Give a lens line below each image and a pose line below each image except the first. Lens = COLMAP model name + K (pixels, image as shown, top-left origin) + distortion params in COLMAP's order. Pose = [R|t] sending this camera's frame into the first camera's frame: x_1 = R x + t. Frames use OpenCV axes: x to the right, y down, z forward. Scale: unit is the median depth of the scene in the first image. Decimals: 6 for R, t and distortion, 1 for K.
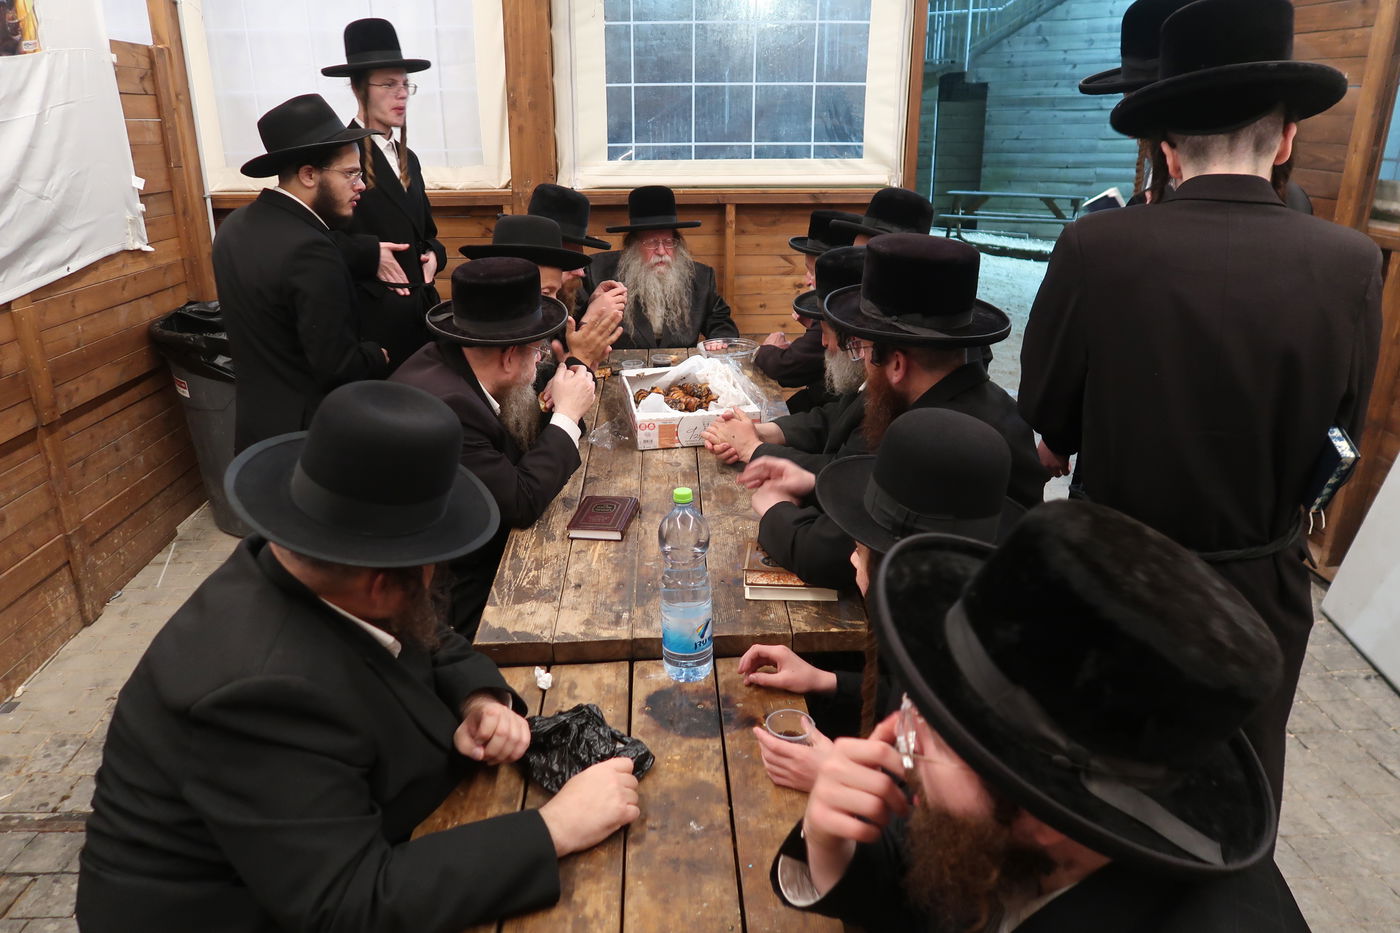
lens RADIAL K [[961.2, 0, 700.0], [0, 961.2, 466.5], [0, 0, 1]] dist [-0.021956, 0.005801]
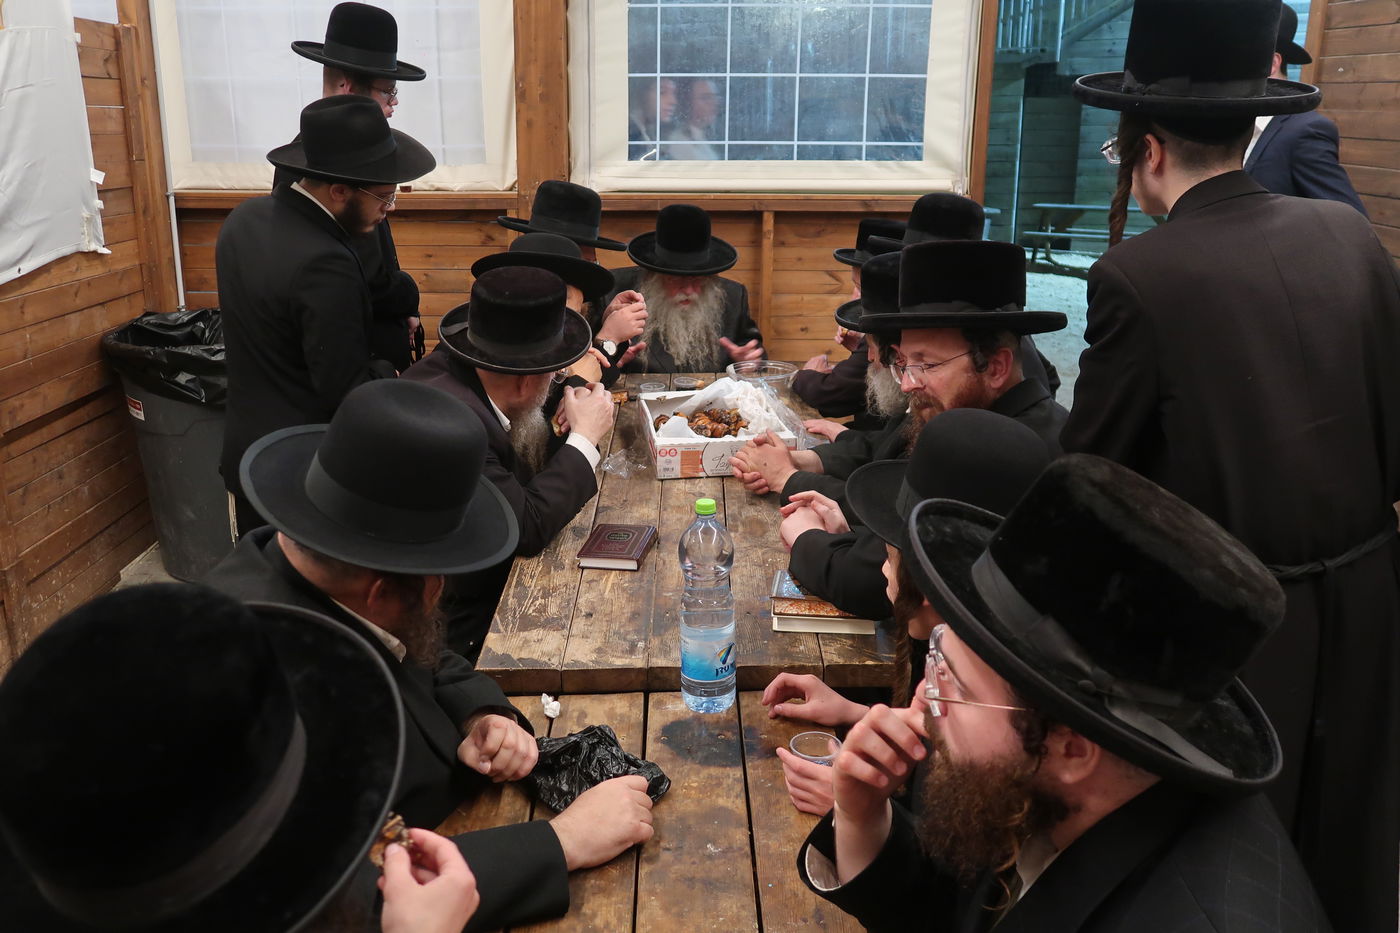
lens RADIAL K [[1181.7, 0, 700.0], [0, 1181.7, 466.5], [0, 0, 1]] dist [0.004573, -0.008578]
pose [[0.999511, 0.016670, -0.026462, 0.004543], [-0.018226, 0.998050, -0.059698, 0.045150], [0.025415, 0.060151, 0.997866, -0.111567]]
